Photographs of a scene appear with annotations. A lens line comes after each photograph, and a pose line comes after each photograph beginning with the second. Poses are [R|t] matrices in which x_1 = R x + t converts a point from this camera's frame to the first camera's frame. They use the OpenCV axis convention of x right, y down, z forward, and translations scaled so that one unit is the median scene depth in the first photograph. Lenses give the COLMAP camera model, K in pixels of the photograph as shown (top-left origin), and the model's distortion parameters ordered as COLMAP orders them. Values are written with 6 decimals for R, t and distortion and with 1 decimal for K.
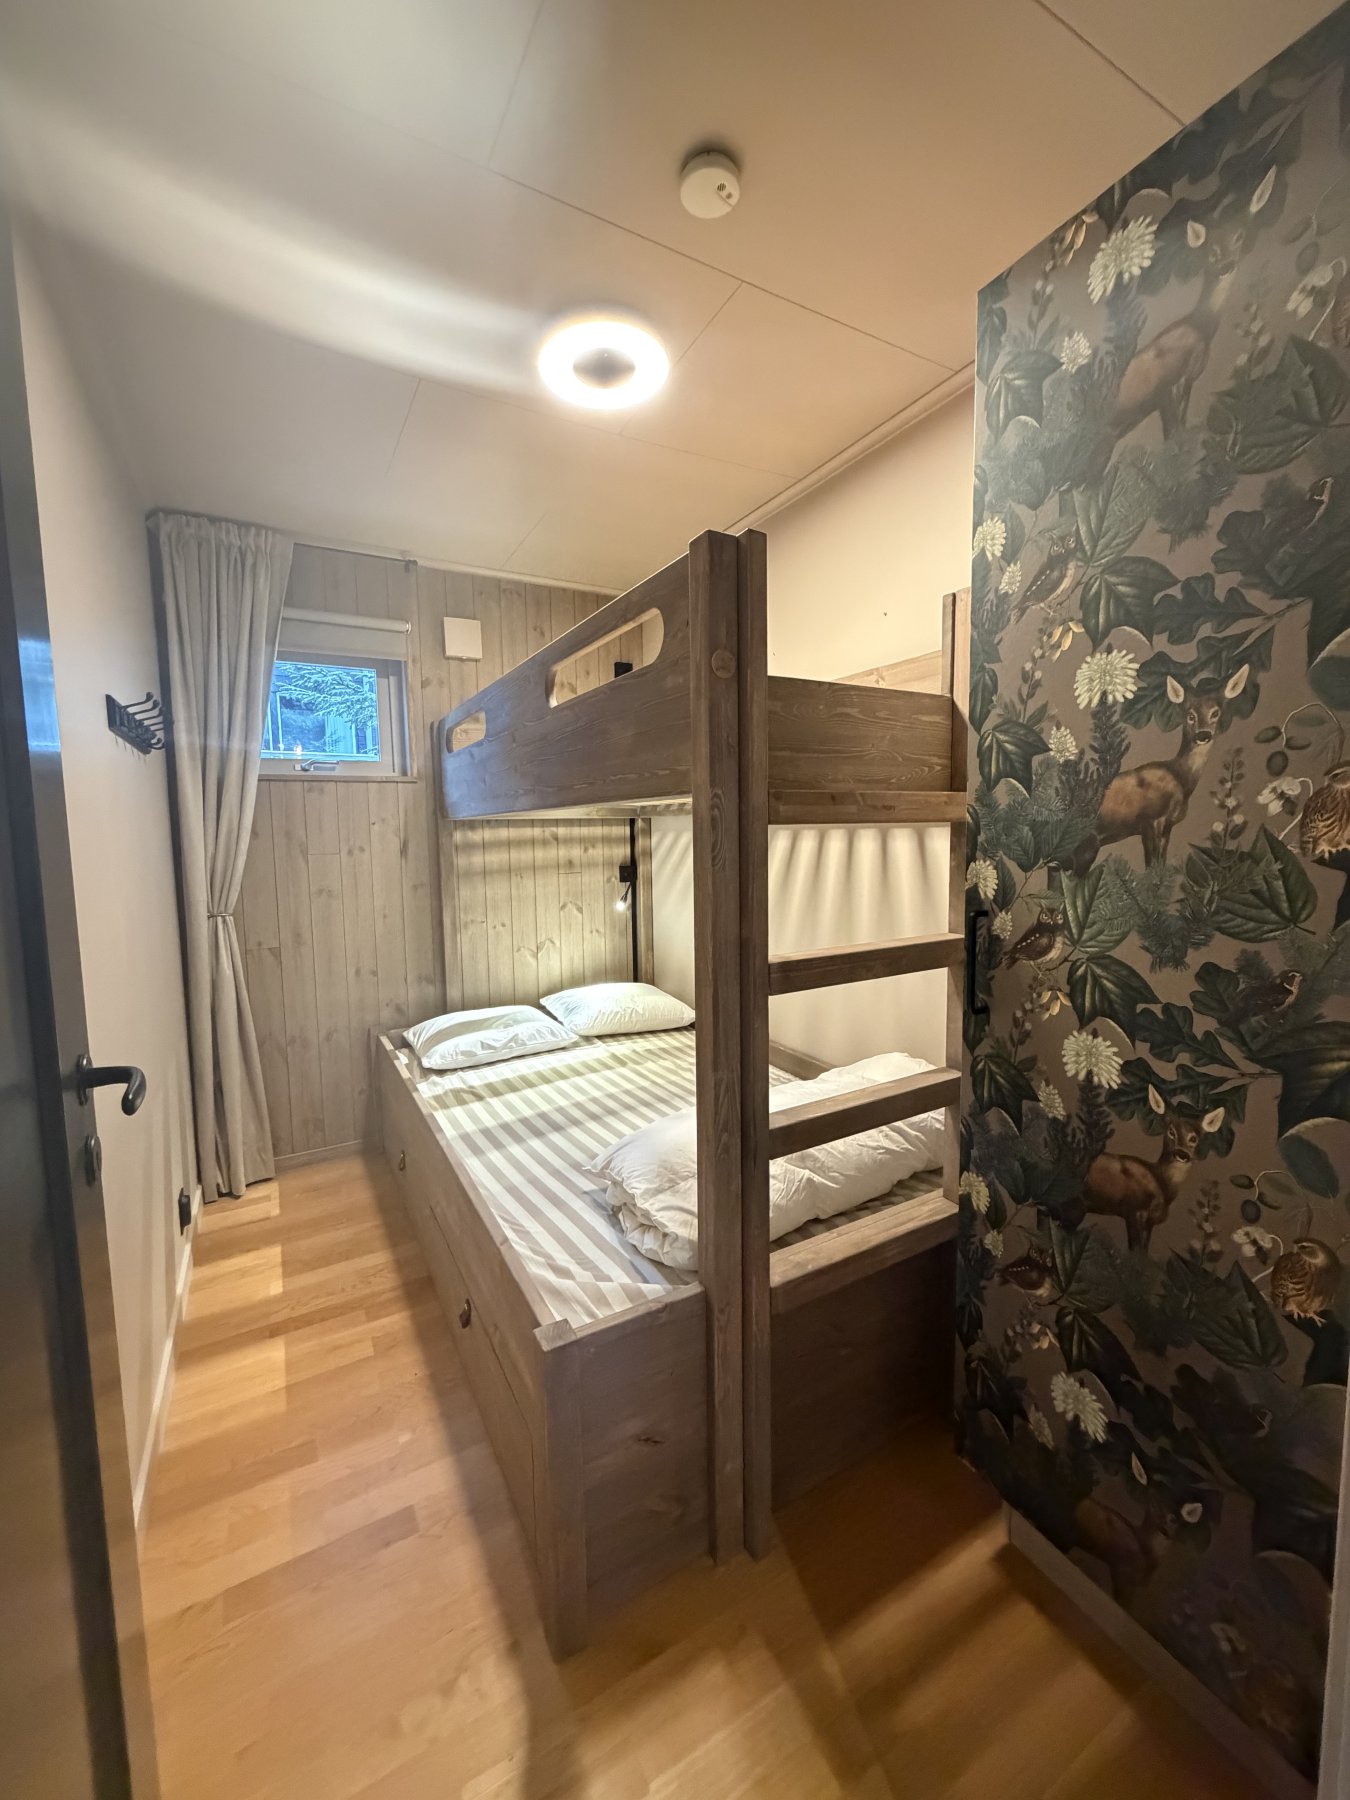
lens RADIAL K [[715.4, 0, 674.5], [0, 715.4, 894.2], [0, 0, 1]] dist [0.000706, 0.000268]
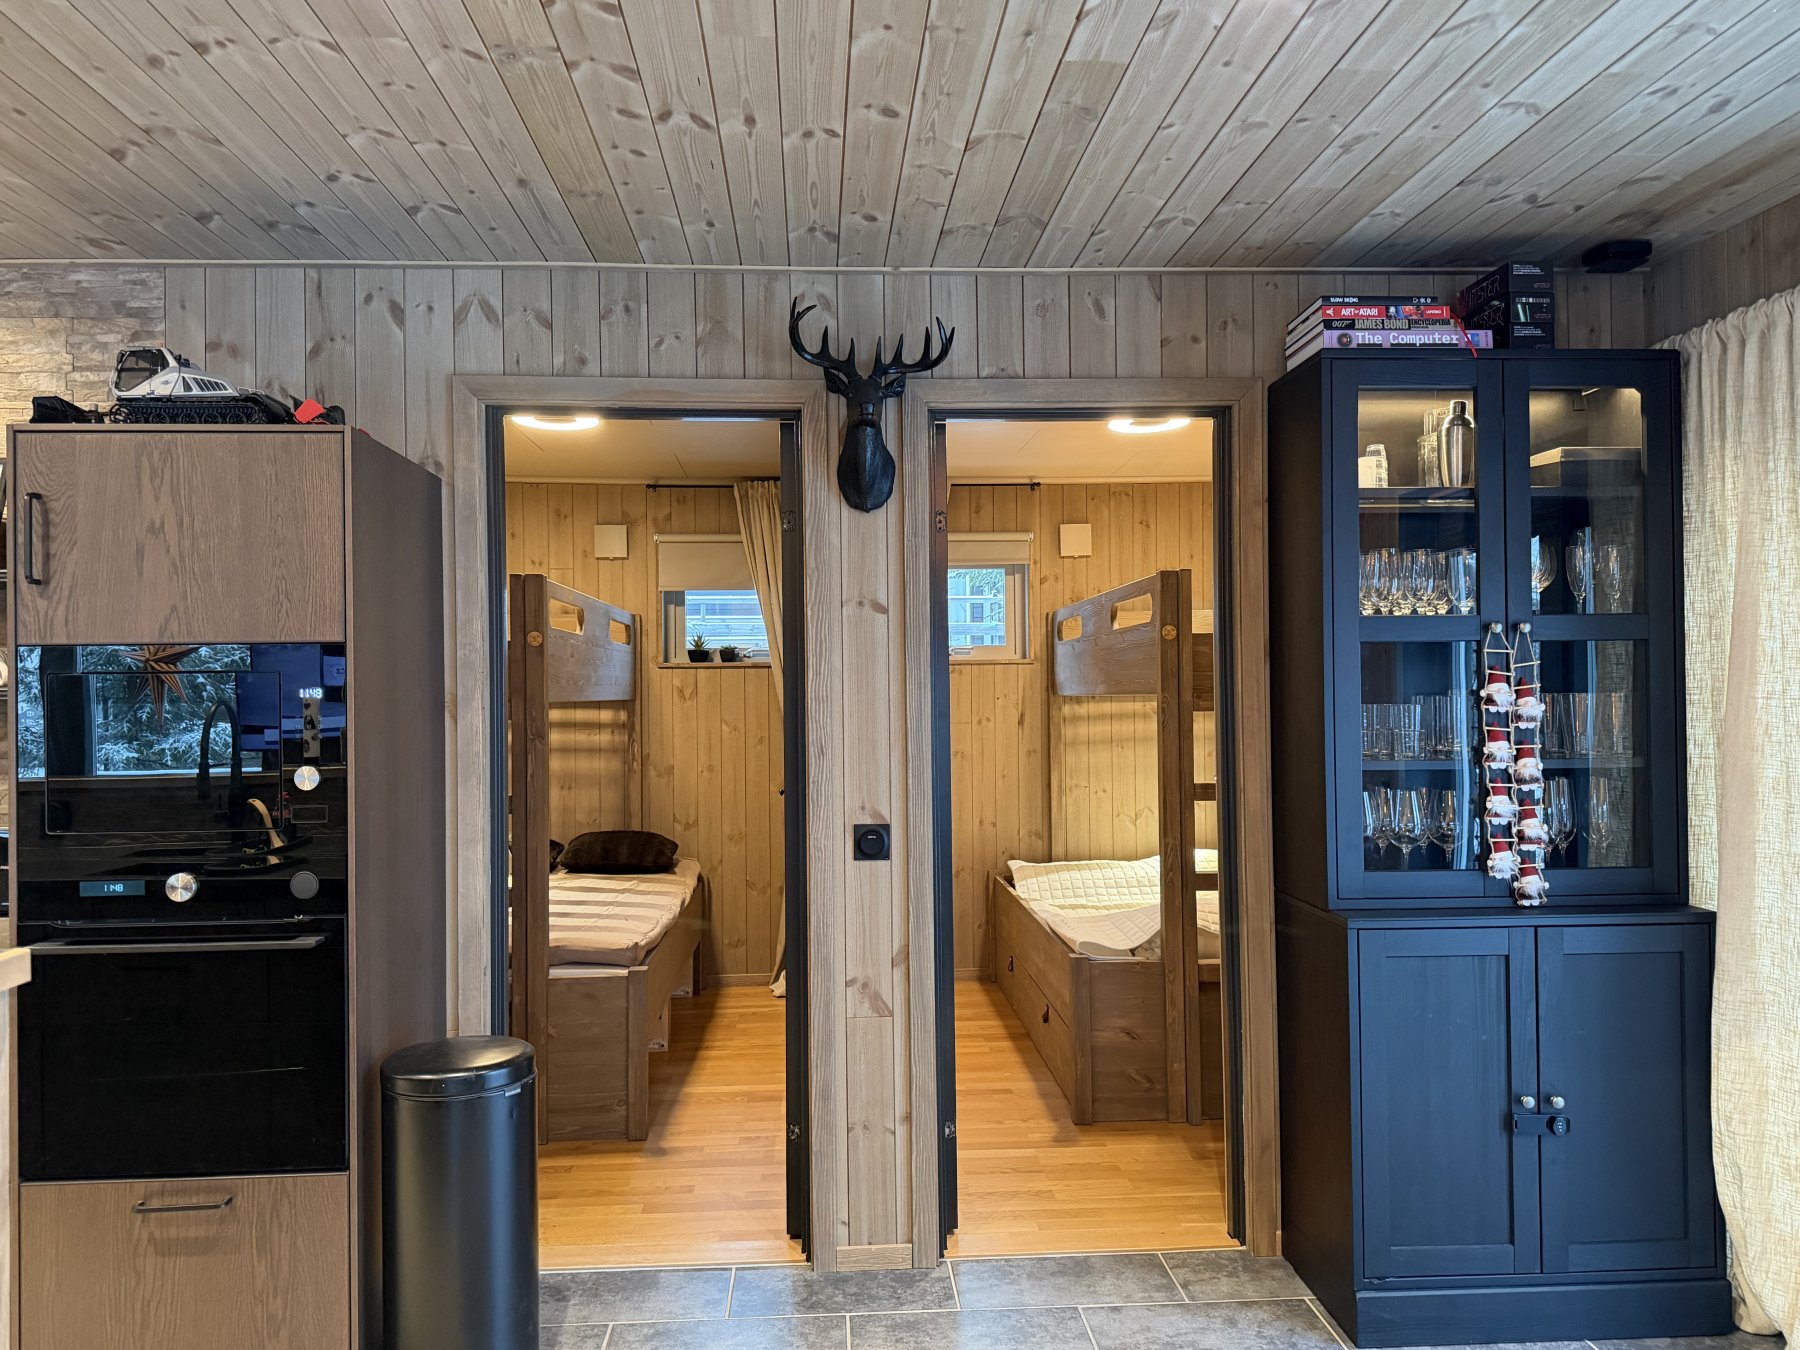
lens RADIAL K [[1324.6, 0, 895.5], [0, 1324.6, 676.0], [0, 0, 1]] dist [0.043180, -0.011641]
pose [[0.895608, 0.001965, -0.444840, 0.405552], [-0.045077, 0.995244, -0.086359, 0.062423], [0.442555, 0.097396, 0.891437, -1.041104]]
